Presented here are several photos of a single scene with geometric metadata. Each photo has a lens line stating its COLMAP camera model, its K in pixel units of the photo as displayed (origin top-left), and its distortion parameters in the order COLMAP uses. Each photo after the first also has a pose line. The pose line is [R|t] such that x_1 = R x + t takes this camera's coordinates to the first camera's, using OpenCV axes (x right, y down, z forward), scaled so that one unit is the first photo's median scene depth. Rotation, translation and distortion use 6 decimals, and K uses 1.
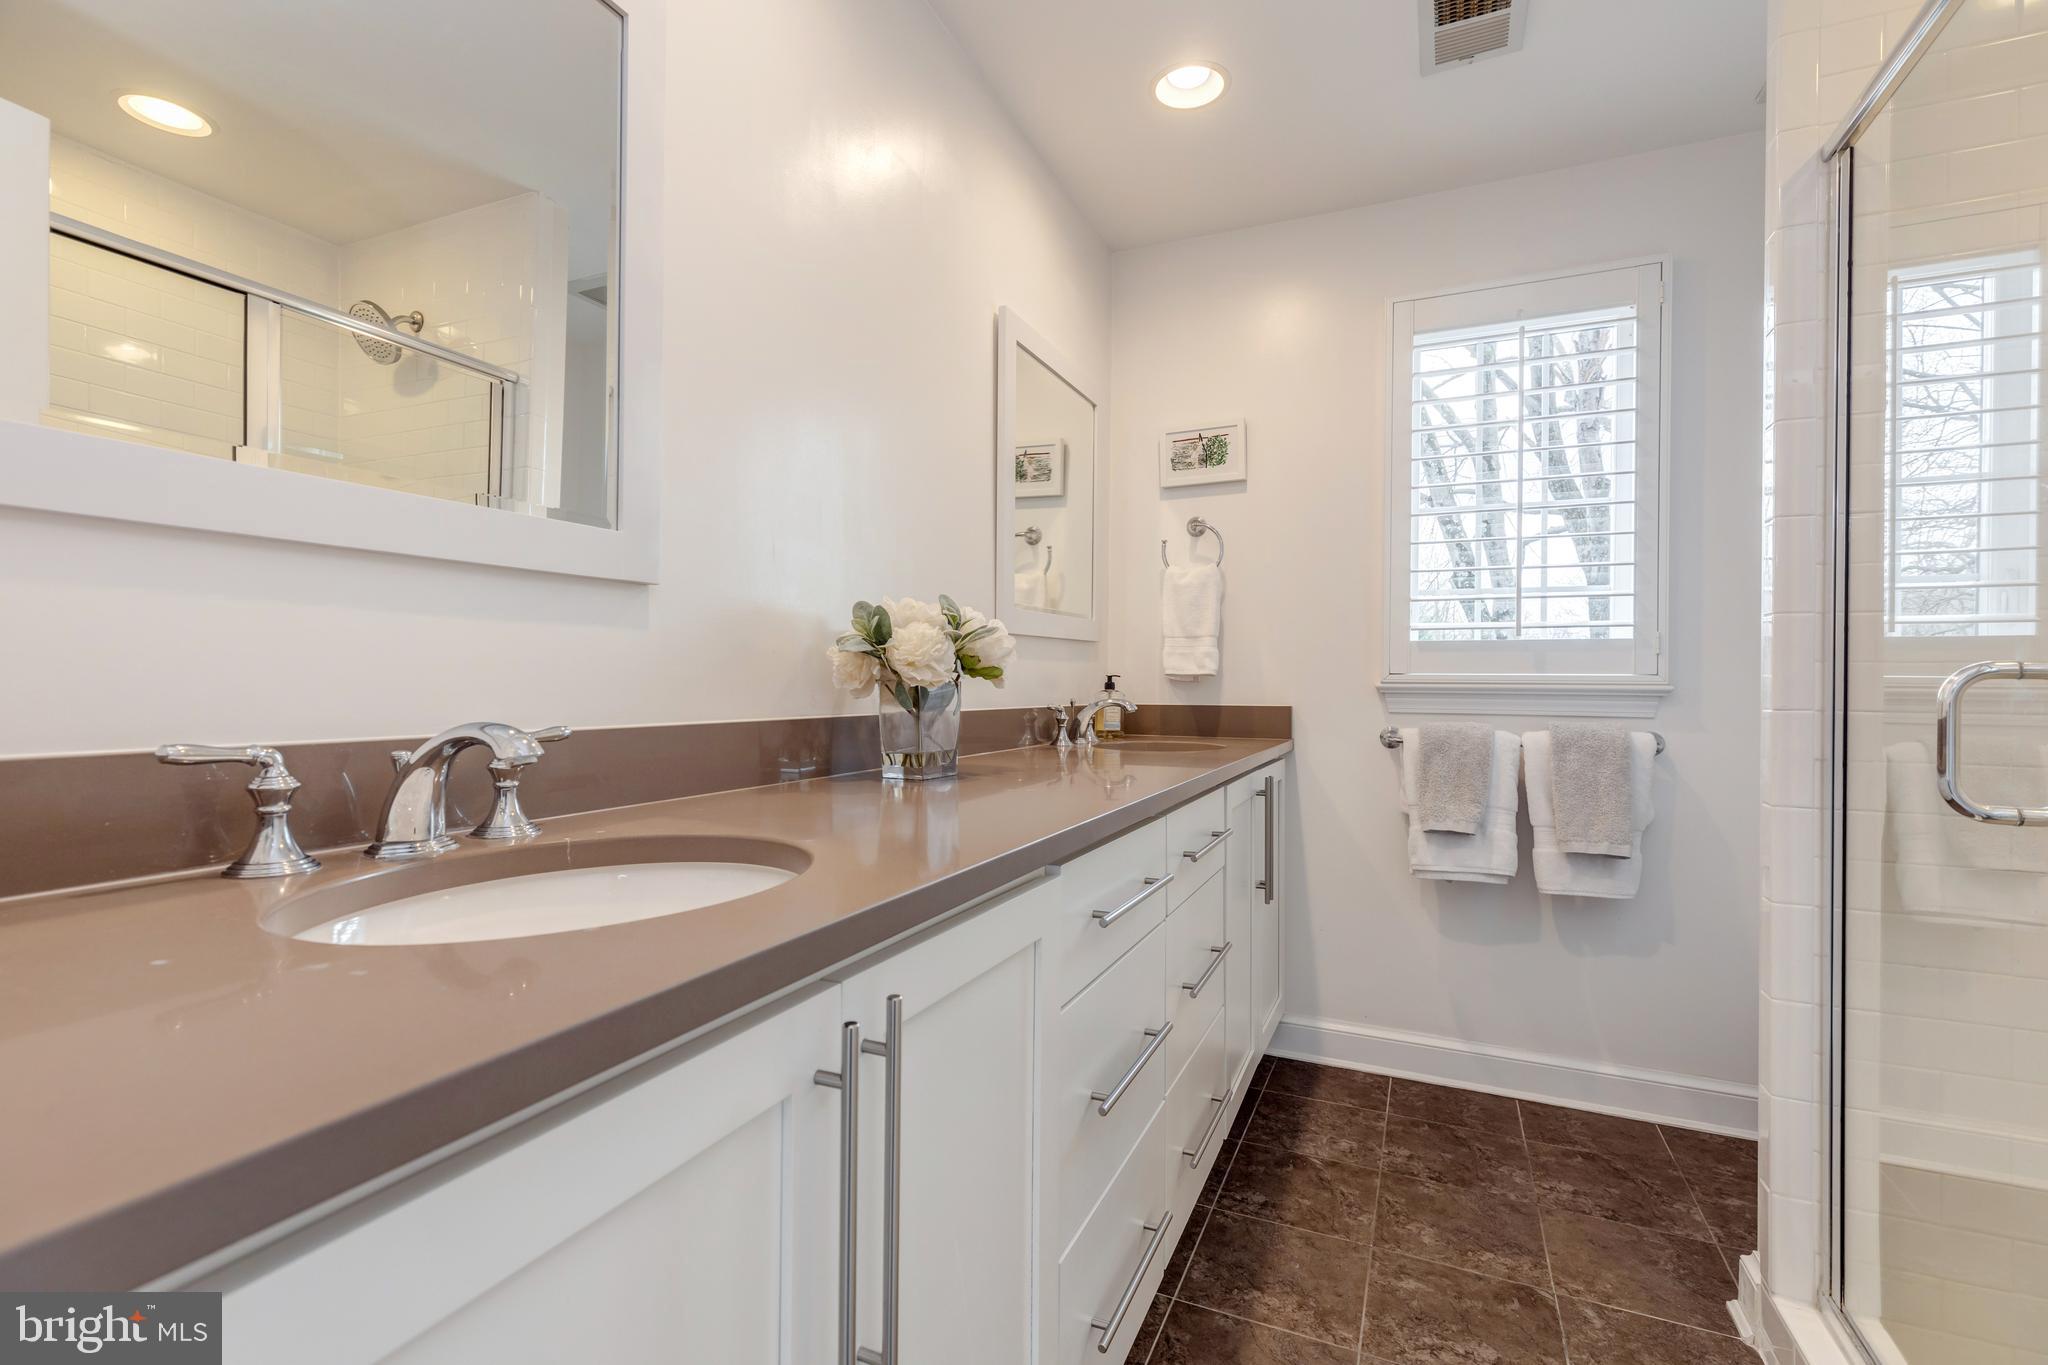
lens RADIAL K [[915.6, 0, 1023.9], [0, 915.6, 679.3], [0, 0, 1]] dist [0.008810, -0.000873]
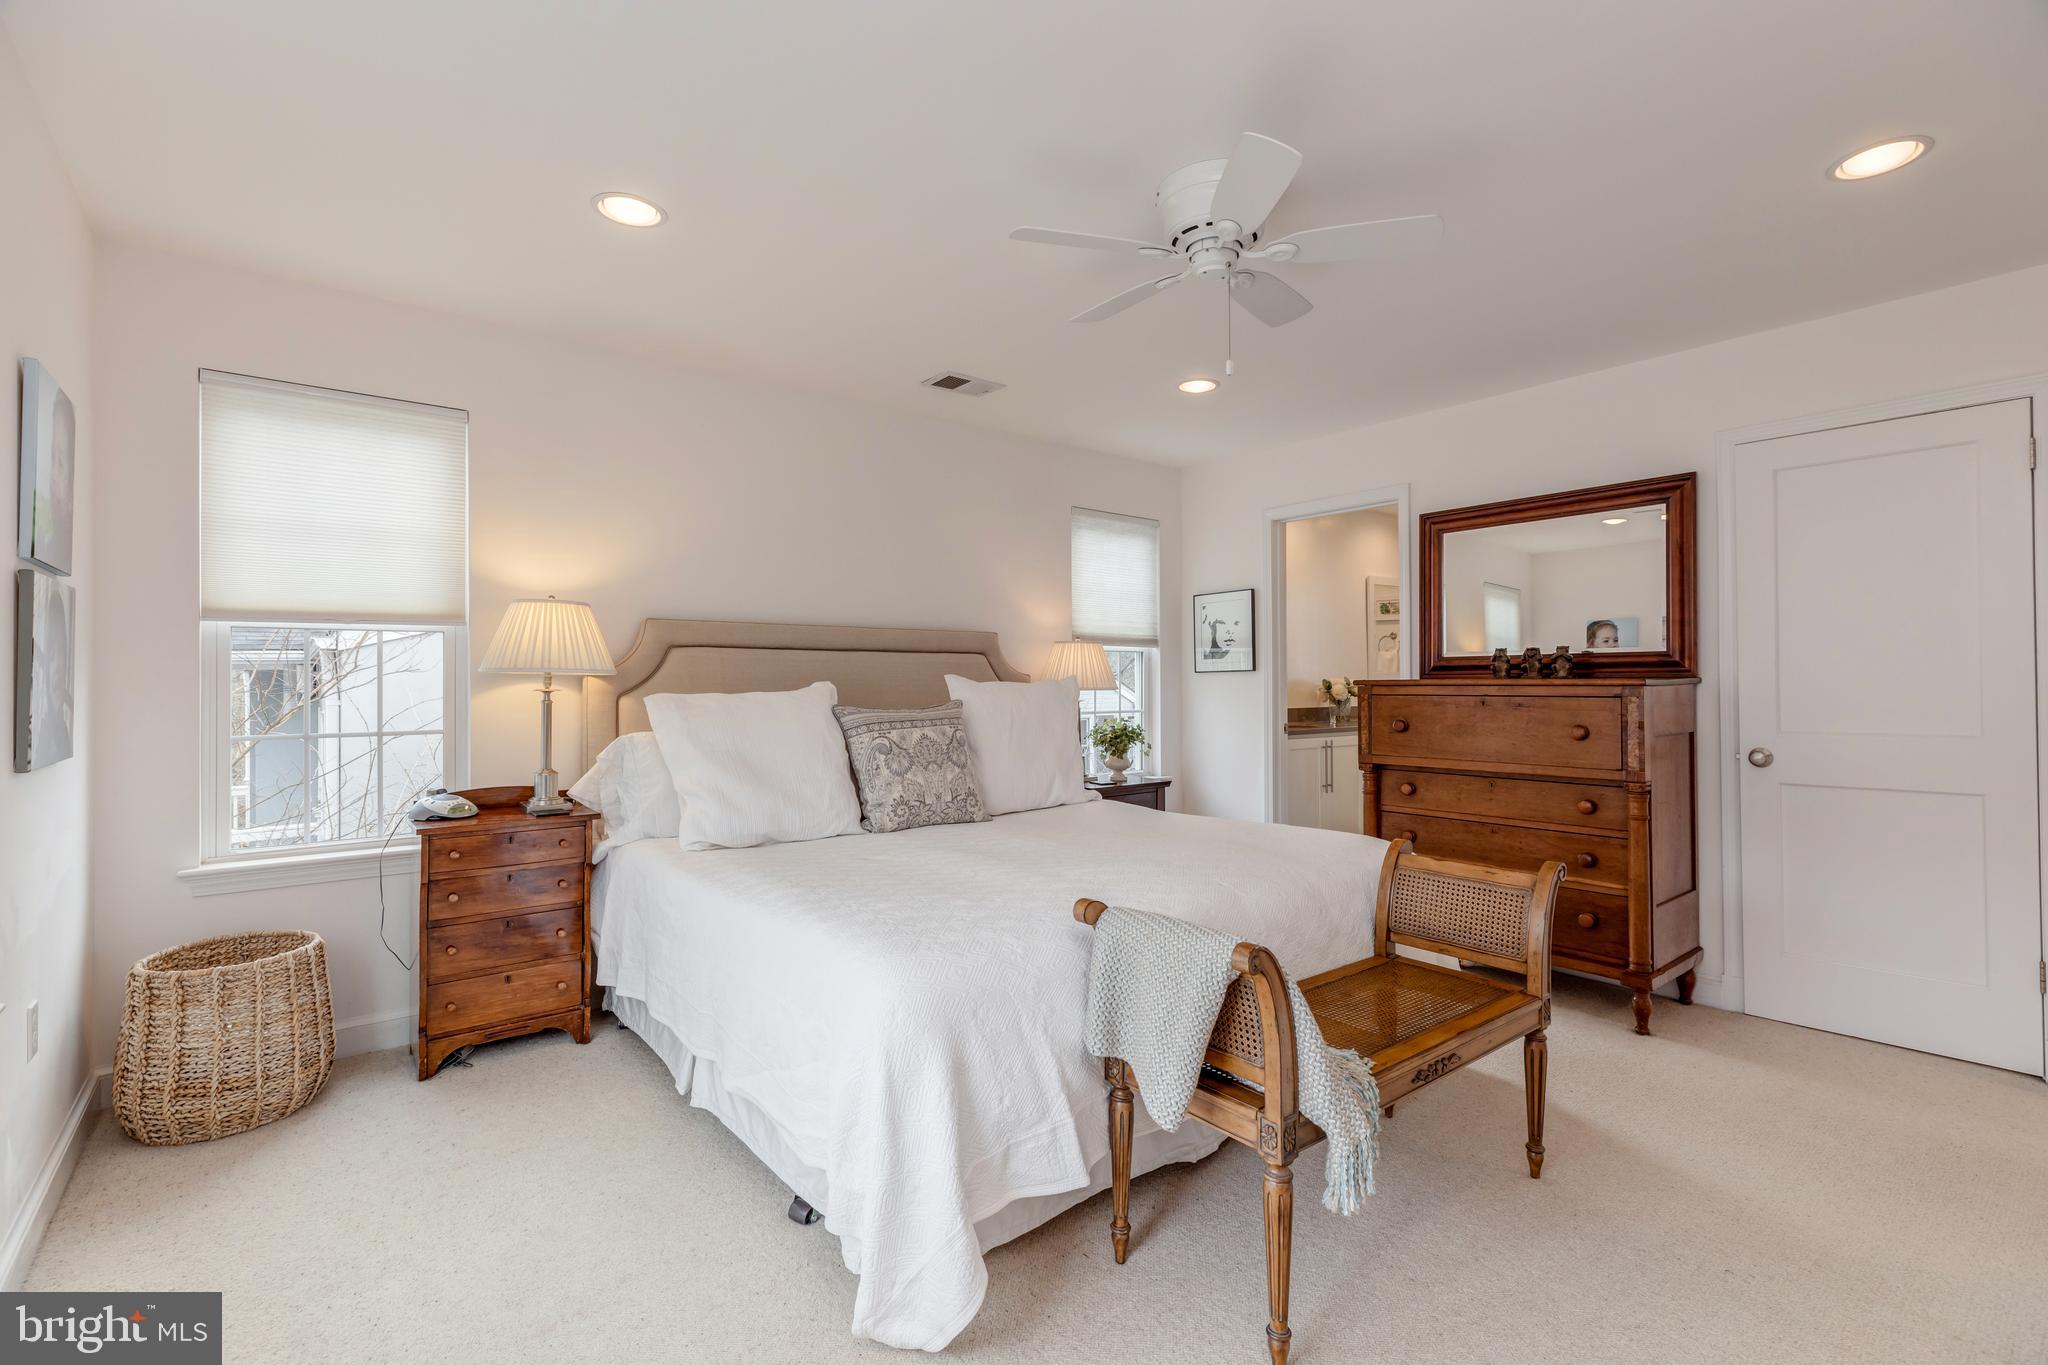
lens RADIAL K [[915.6, 0, 1022.8], [0, 915.6, 674.7], [0, 0, 1]] dist [0.008810, -0.000873]
pose [[0.887138, -0.021115, -0.461020, 0.510075], [0.019476, 0.999776, -0.008312, -0.095140], [0.461093, -0.001605, 0.887351, -3.209988]]
